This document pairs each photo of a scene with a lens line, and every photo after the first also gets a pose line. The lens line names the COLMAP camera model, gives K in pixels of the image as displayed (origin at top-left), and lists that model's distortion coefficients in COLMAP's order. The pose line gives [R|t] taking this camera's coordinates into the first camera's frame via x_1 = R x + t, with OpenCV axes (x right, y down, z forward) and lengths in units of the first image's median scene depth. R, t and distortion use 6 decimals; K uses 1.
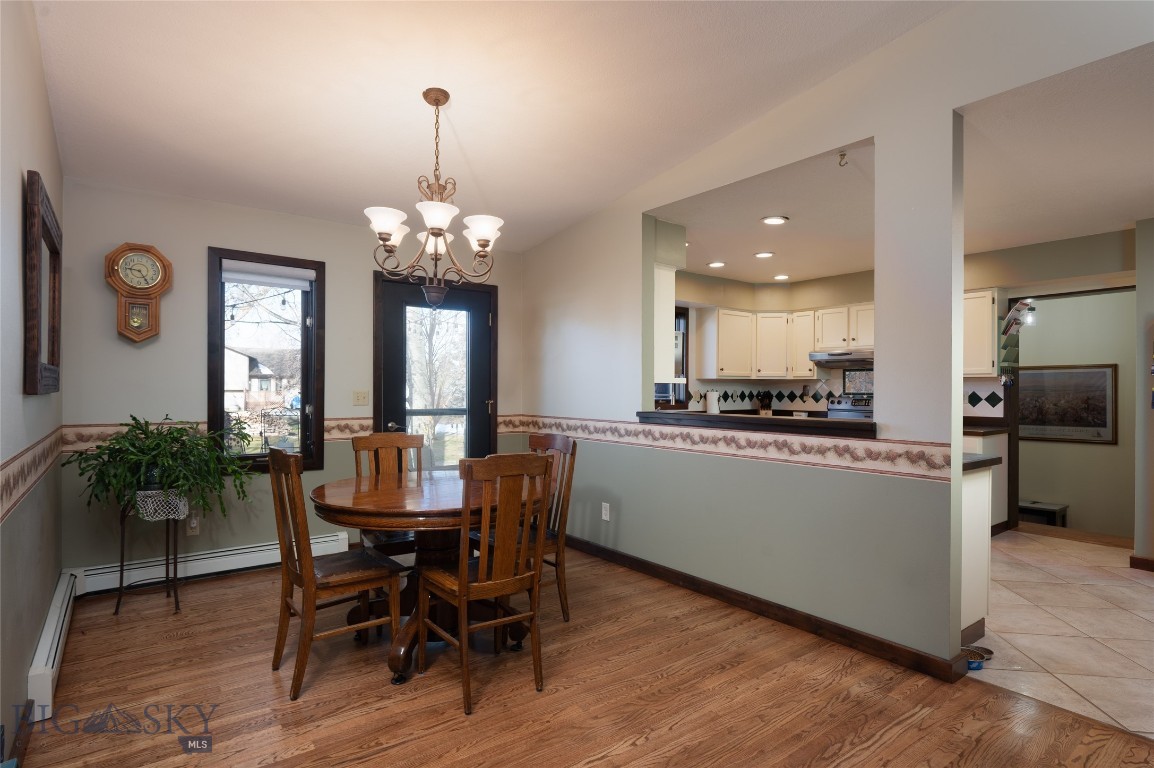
lens RADIAL K [[613.9, 0, 530.8], [0, 613.9, 394.6], [0, 0, 1]] dist [0.000610, -0.000197]
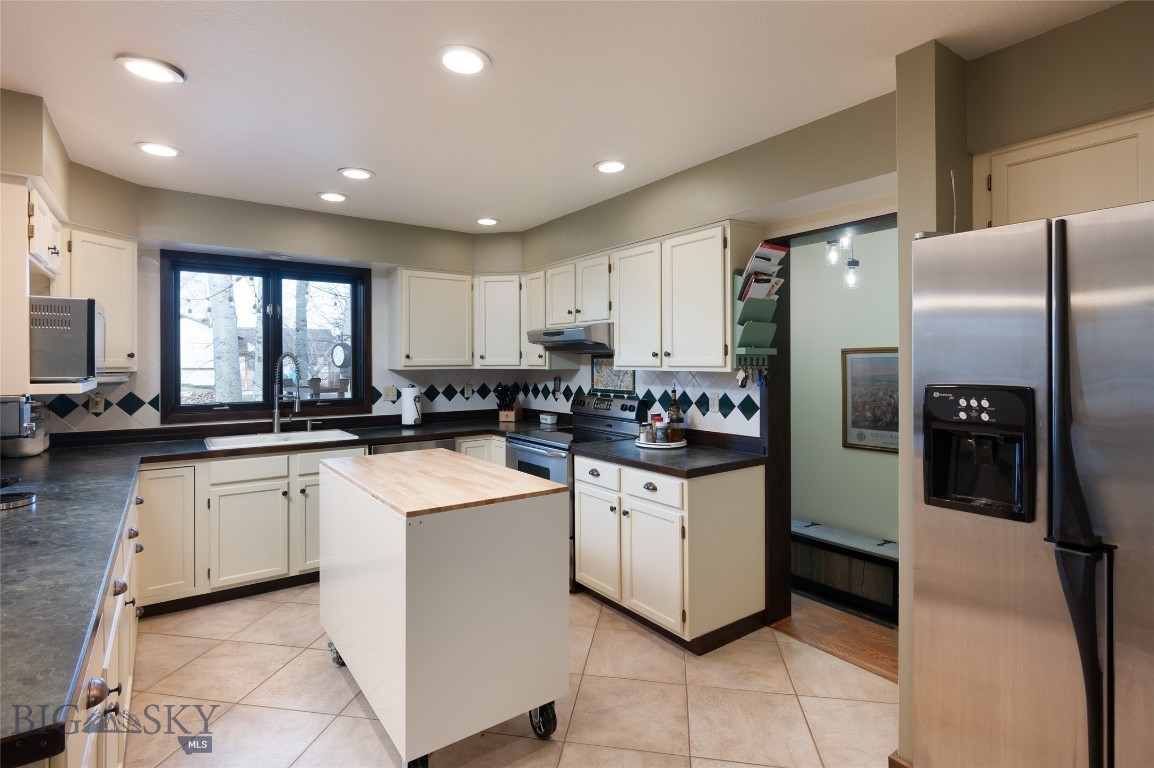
lens RADIAL K [[558.2, 0, 551.4], [0, 558.2, 368.3], [0, 0, 1]] dist [-0.001701, 0.000036]
pose [[0.999610, -0.004640, -0.027520, 0.479902], [0.004749, 0.999981, 0.003894, -0.028467], [0.027502, -0.004023, 0.999614, 0.369377]]
